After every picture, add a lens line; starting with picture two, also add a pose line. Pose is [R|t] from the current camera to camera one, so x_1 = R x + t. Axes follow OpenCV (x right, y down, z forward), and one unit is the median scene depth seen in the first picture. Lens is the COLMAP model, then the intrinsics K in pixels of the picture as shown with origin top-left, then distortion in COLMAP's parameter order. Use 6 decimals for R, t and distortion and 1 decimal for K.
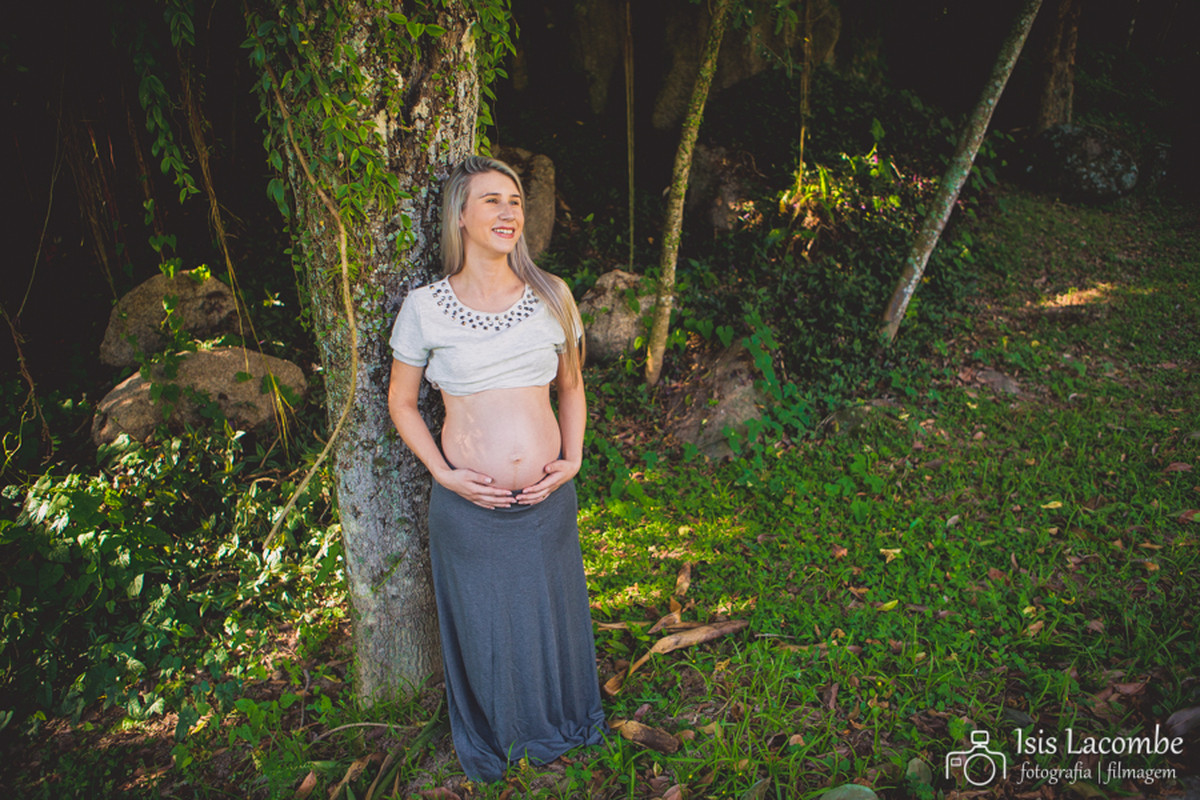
lens RADIAL K [[829.5, 0, 610.0], [0, 829.5, 404.5], [0, 0, 1]] dist [-0.093926, 0.057636]
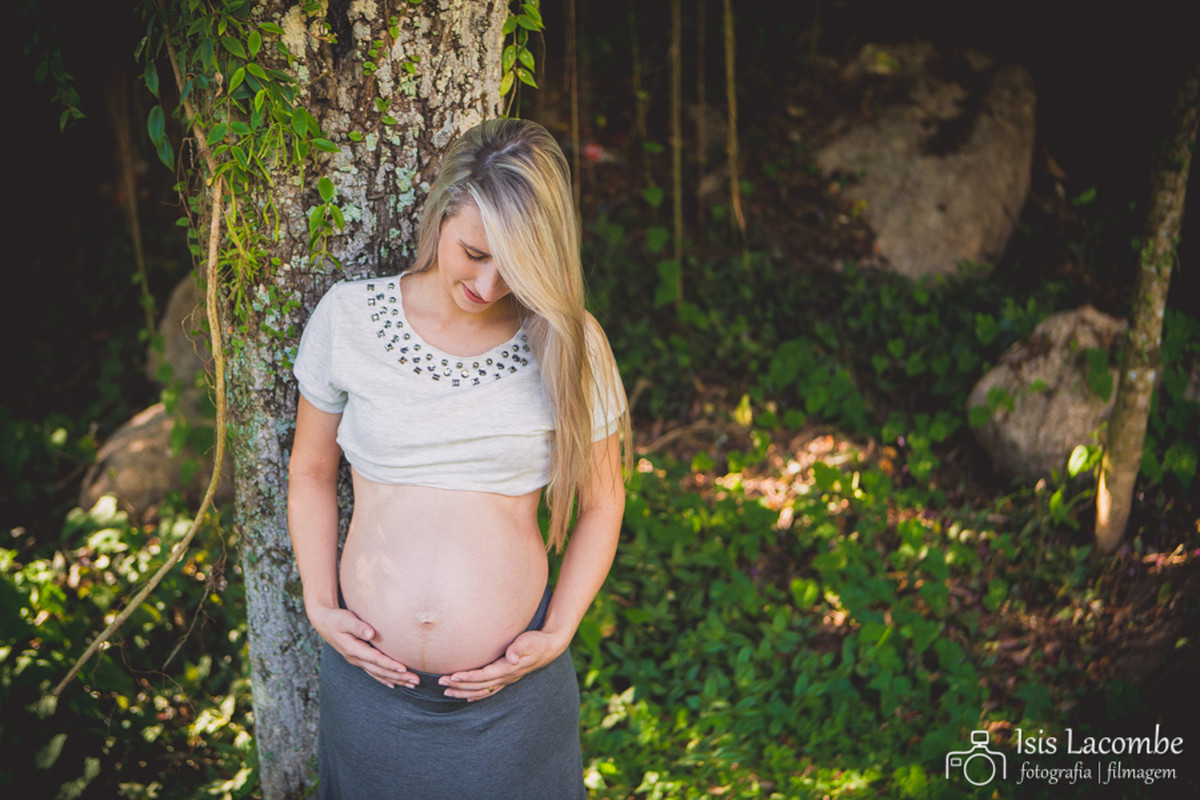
lens RADIAL K [[1694.1, 0, 602.6], [0, 1694.1, 402.4], [0, 0, 1]] dist [0.010262, 0.000000]
pose [[0.916917, 0.111291, -0.383247, 0.354742], [-0.144578, 0.987728, -0.059078, -0.020767], [0.371969, 0.109579, 0.921755, -0.040885]]
